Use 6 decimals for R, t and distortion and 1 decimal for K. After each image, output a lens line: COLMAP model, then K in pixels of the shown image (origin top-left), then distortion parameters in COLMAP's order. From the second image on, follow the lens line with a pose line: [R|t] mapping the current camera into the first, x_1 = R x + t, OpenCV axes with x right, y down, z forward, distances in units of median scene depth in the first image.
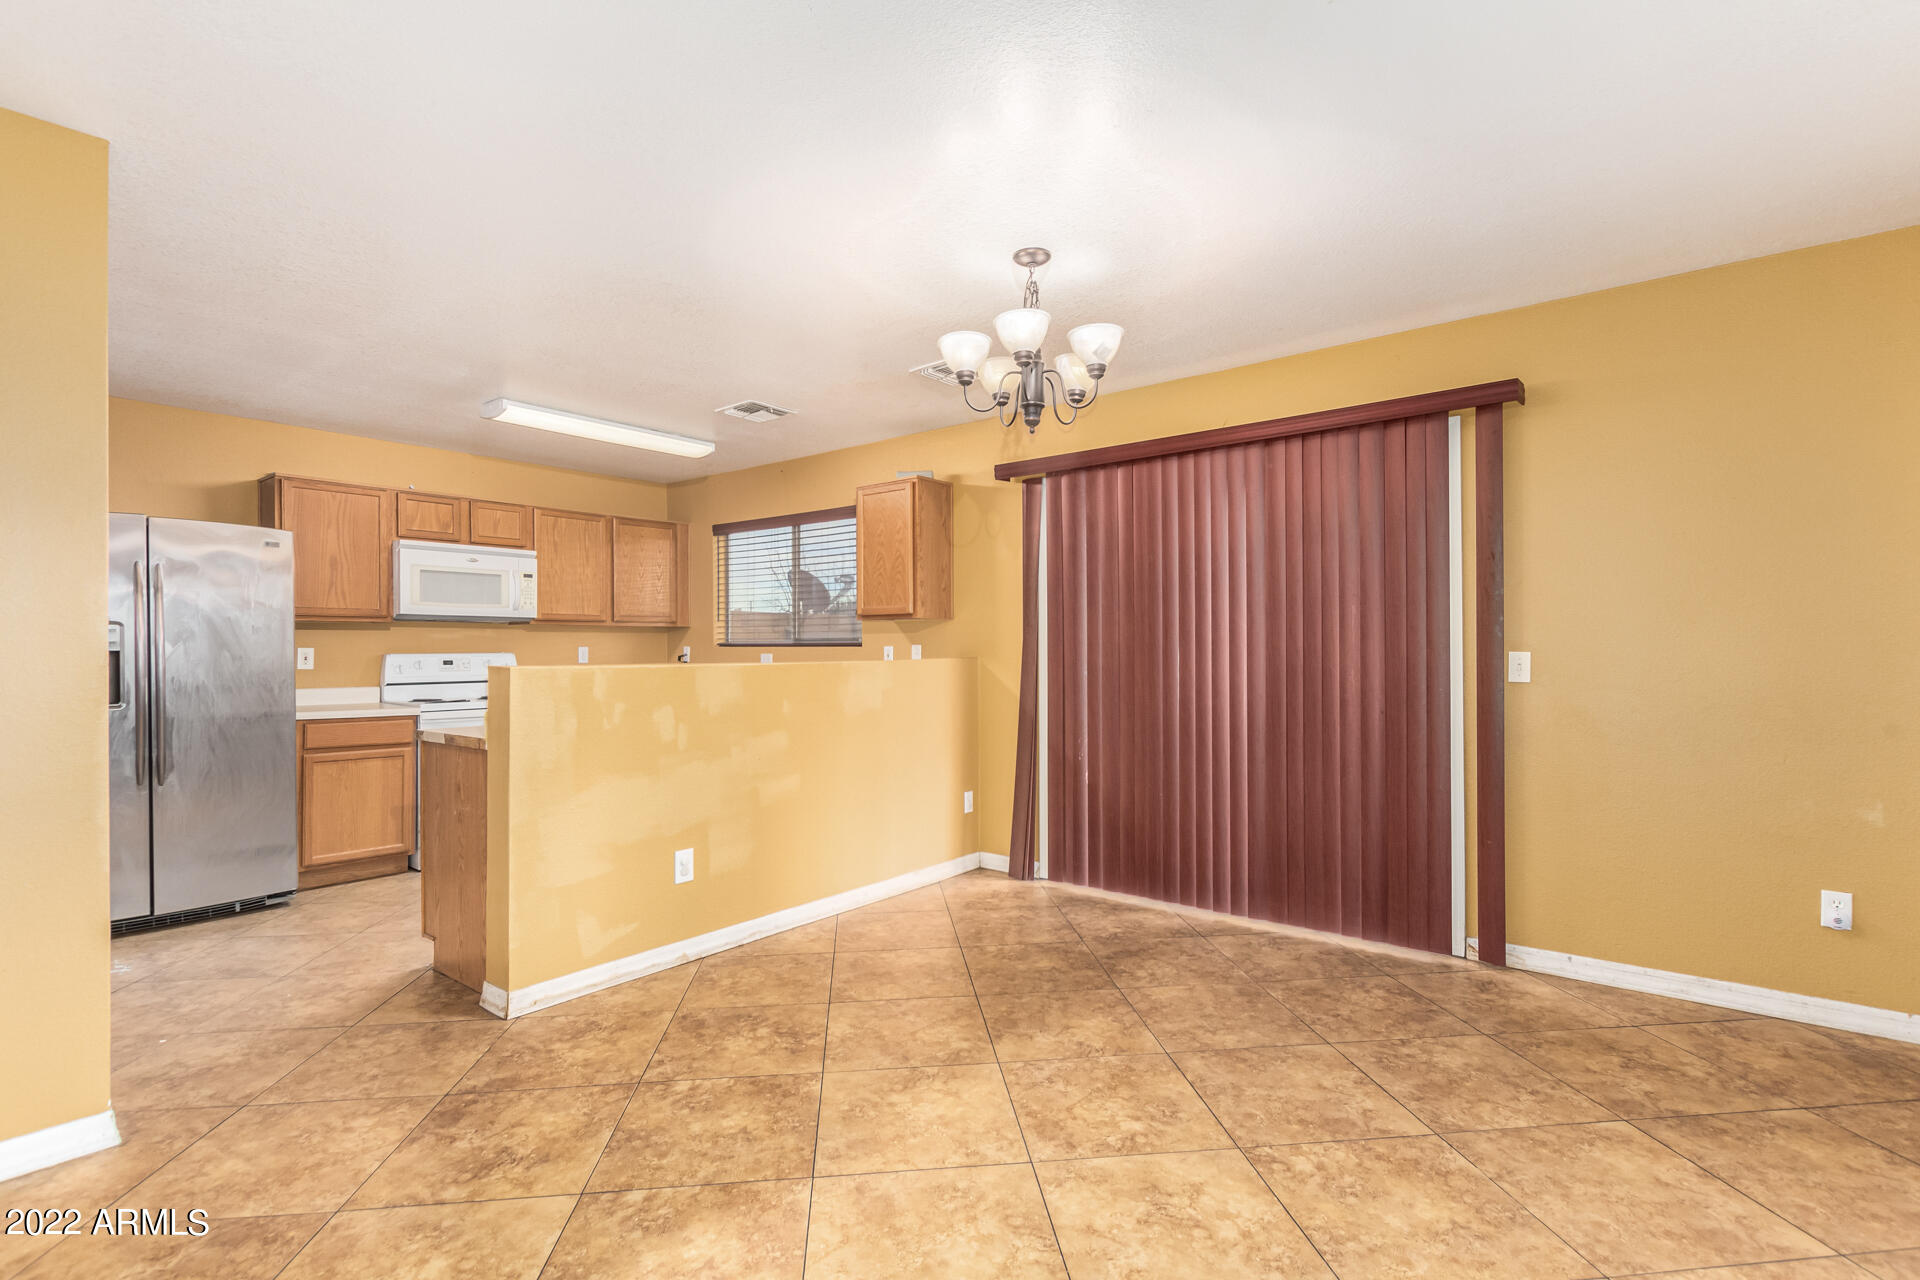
lens RADIAL K [[885.4, 0, 964.0], [0, 885.4, 649.8], [0, 0, 1]] dist [0.006766, -0.000919]
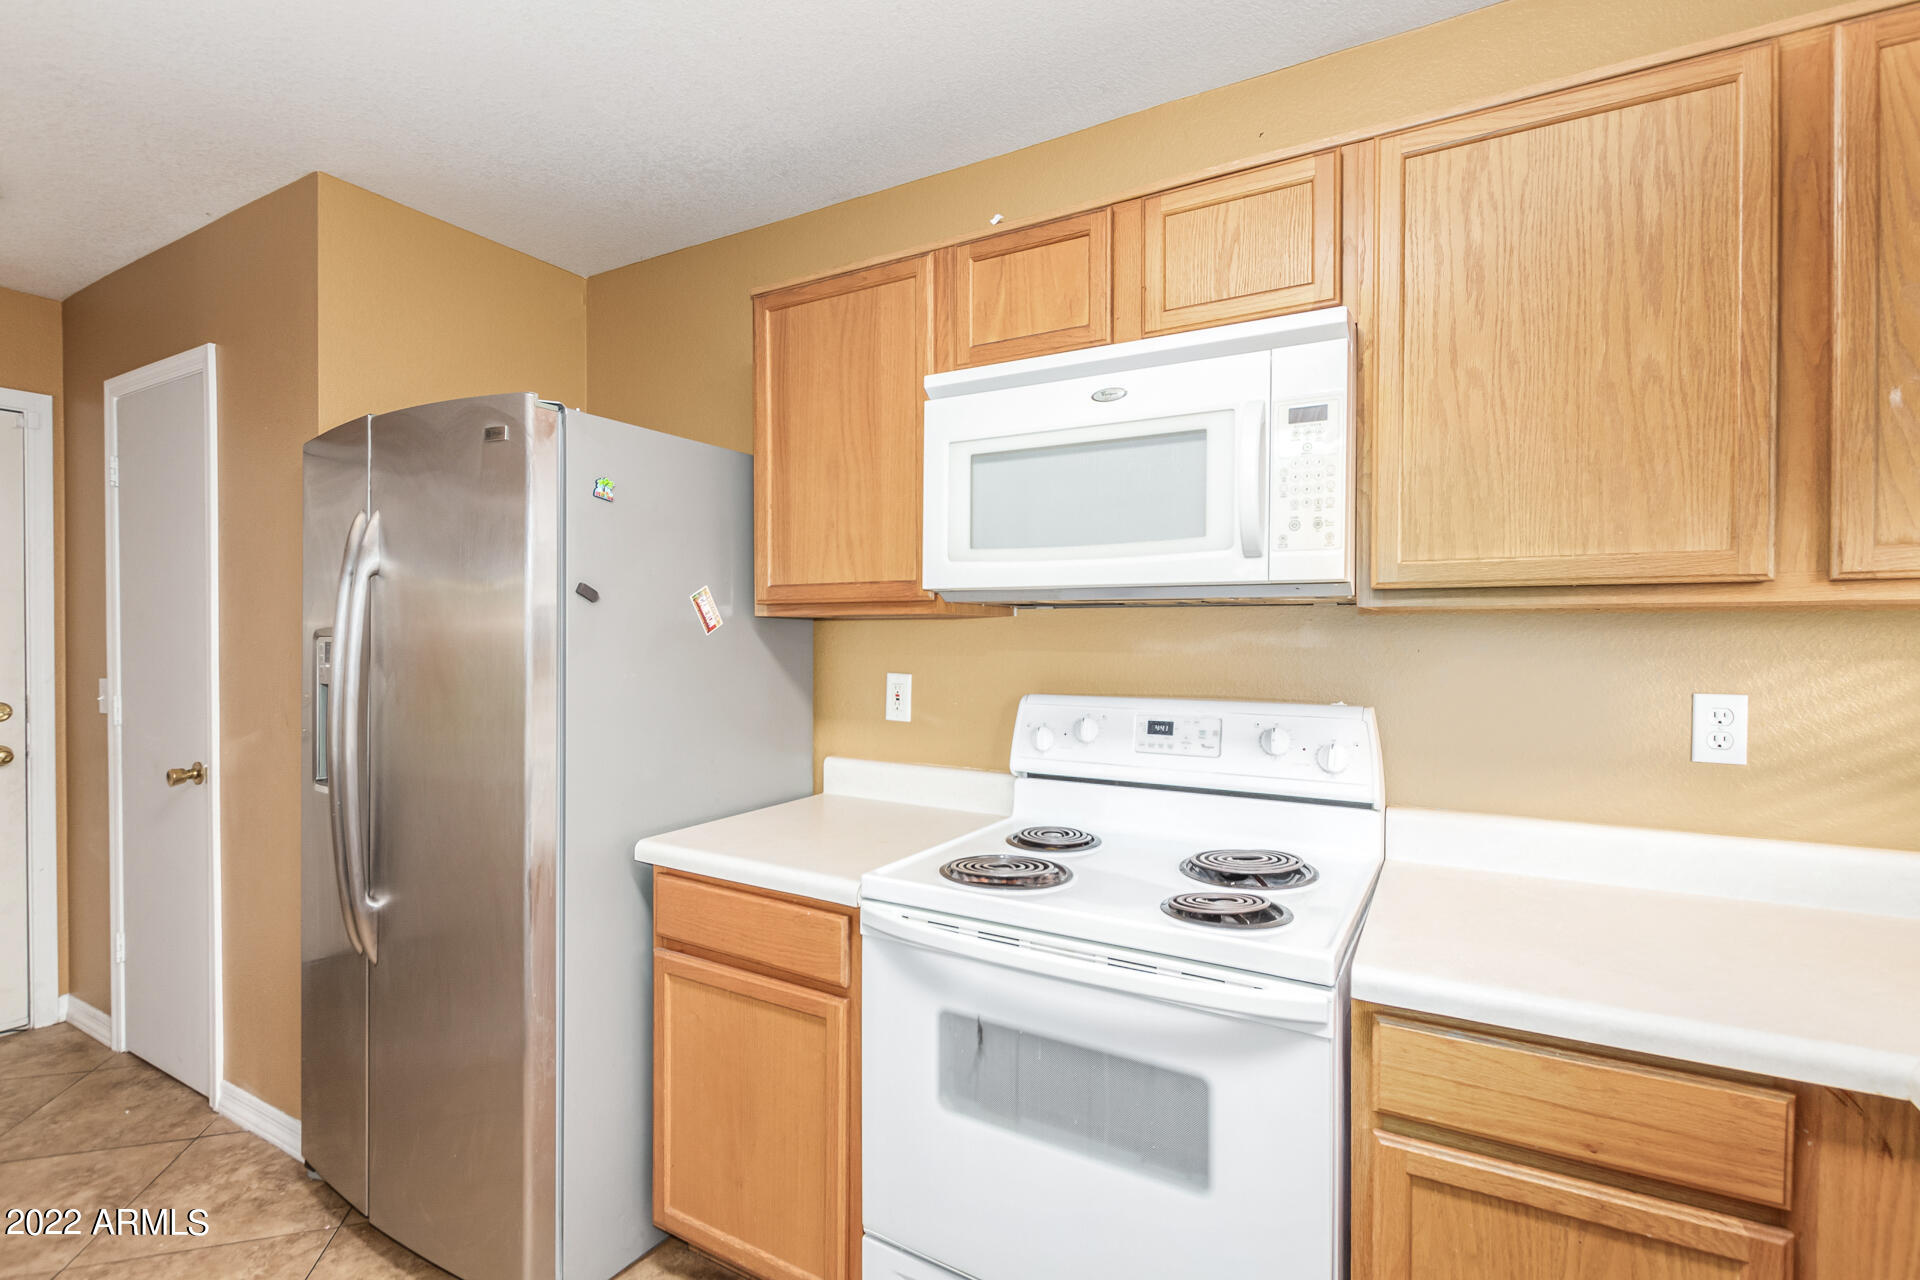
lens RADIAL K [[885.4, 0, 972.6], [0, 885.4, 632.7], [0, 0, 1]] dist [0.006766, -0.000919]
pose [[0.163374, -0.000795, -0.986564, -0.273609], [-0.005254, 0.999985, -0.001676, -0.021621], [0.986550, 0.005457, 0.163368, 0.914069]]
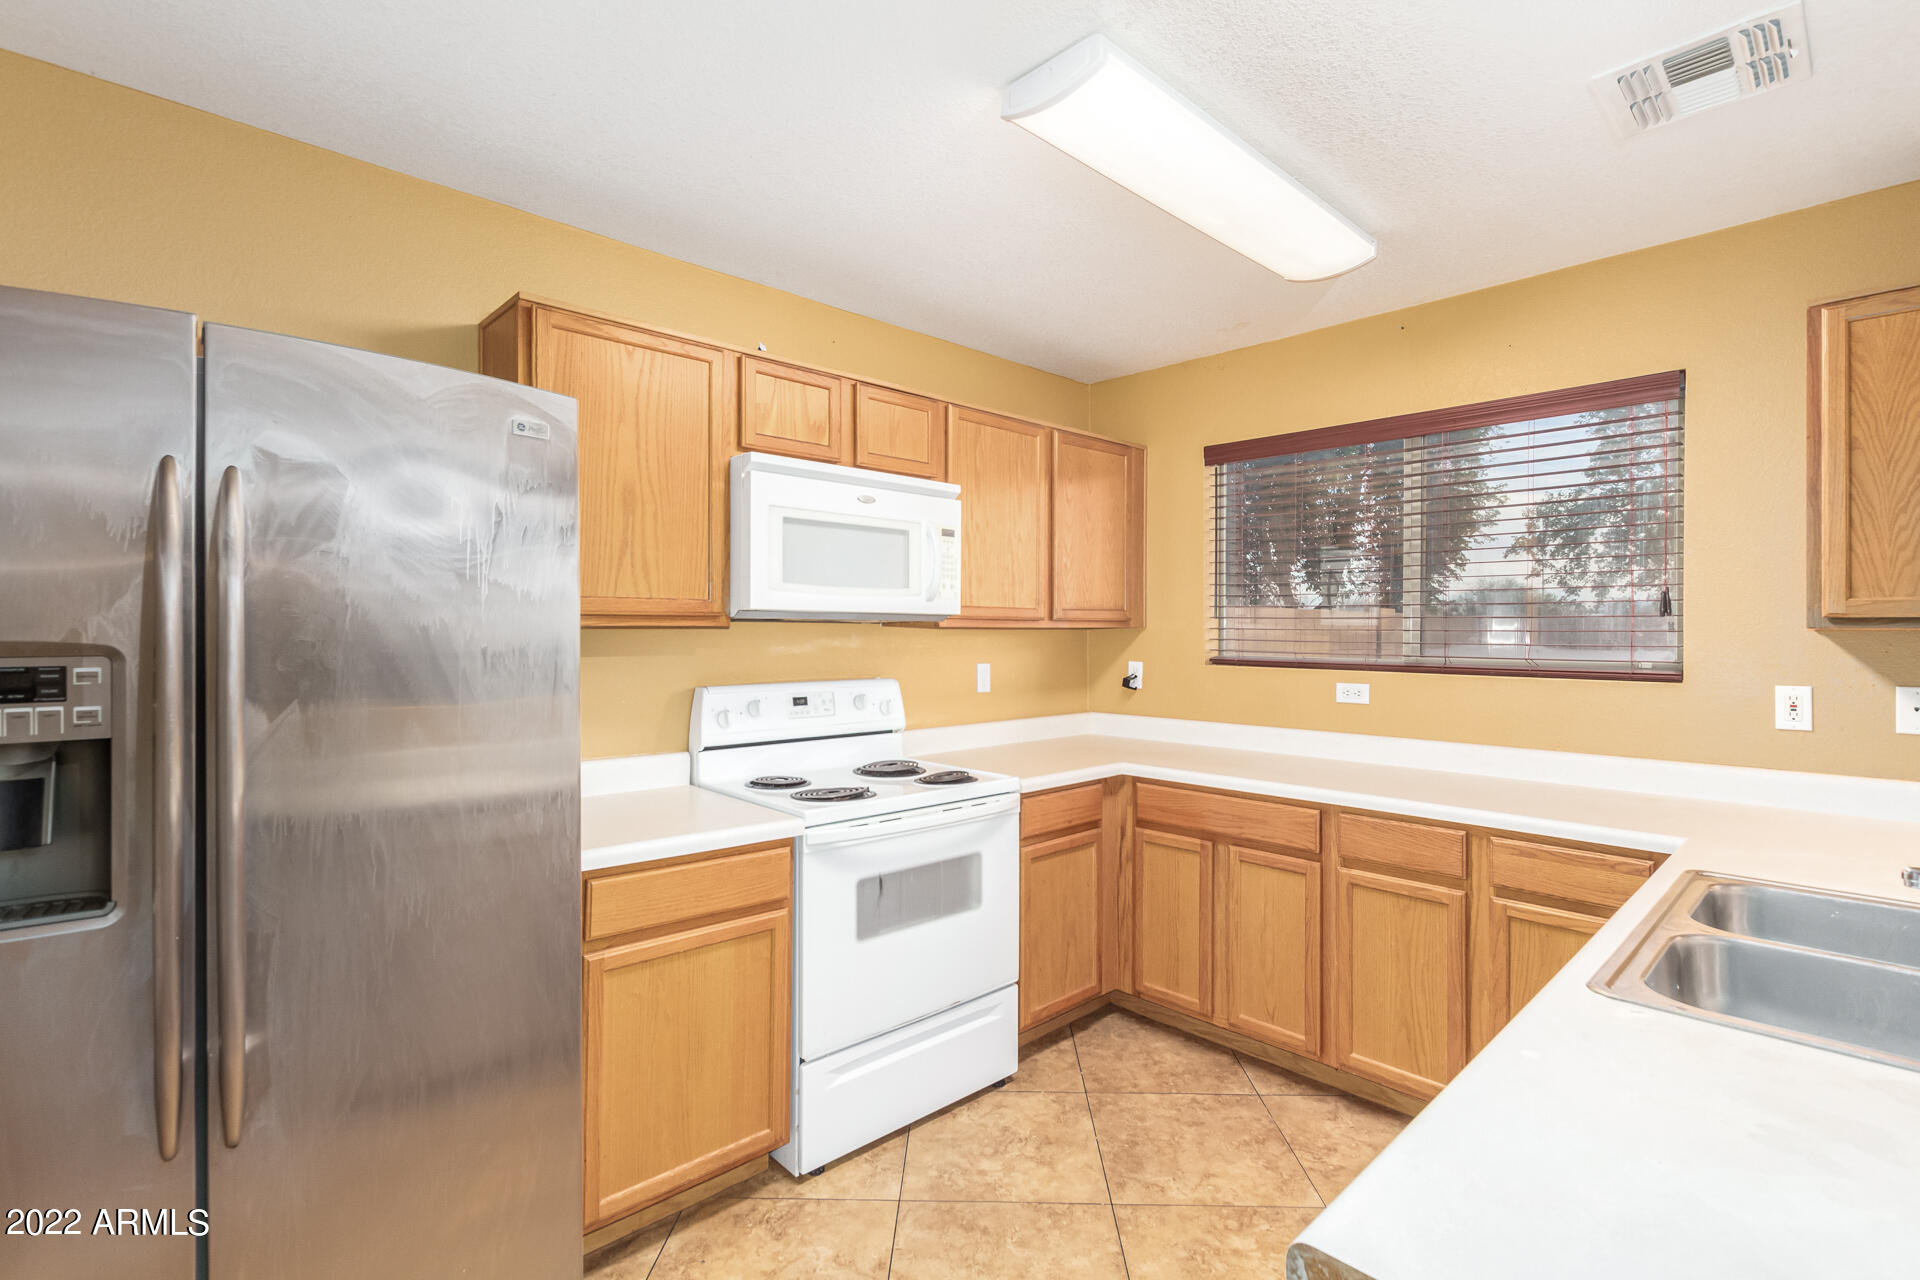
lens RADIAL K [[885.4, 0, 964.7], [0, 885.4, 625.9], [0, 0, 1]] dist [0.006766, -0.000919]
pose [[0.991317, 0.006323, -0.131343, -0.437699], [-0.007319, 0.999948, -0.007105, -0.027720], [0.131291, 0.008005, 0.991311, 0.522704]]
